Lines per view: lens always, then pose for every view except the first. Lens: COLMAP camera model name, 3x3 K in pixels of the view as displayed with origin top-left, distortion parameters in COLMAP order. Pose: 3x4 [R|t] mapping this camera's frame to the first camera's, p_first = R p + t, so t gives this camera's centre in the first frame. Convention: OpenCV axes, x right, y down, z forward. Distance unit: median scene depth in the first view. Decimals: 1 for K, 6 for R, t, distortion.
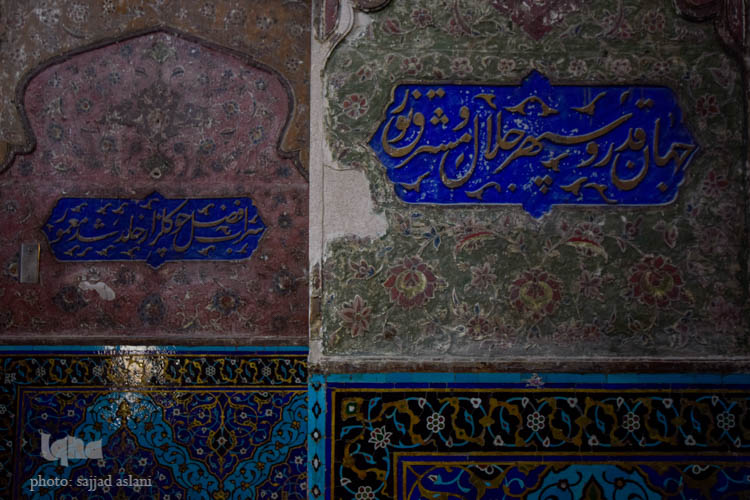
lens RADIAL K [[677.6, 0, 375.0], [0, 677.6, 250.0], [0, 0, 1]] dist [-0.014377, 0.036611]
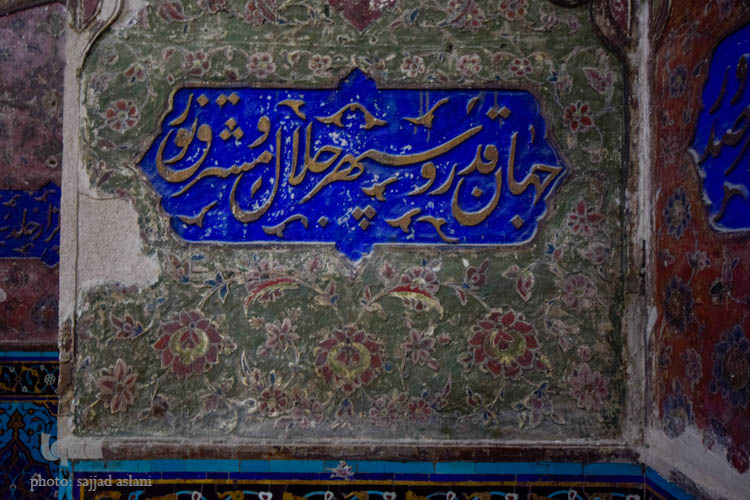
lens RADIAL K [[677.6, 0, 375.0], [0, 677.6, 250.0], [0, 0, 1]] dist [-0.014377, 0.036611]
pose [[0.999899, 0.007171, -0.012264, 0.273142], [-0.006547, 0.998717, 0.050206, -0.099504], [0.012609, -0.050121, 0.998664, 0.218659]]
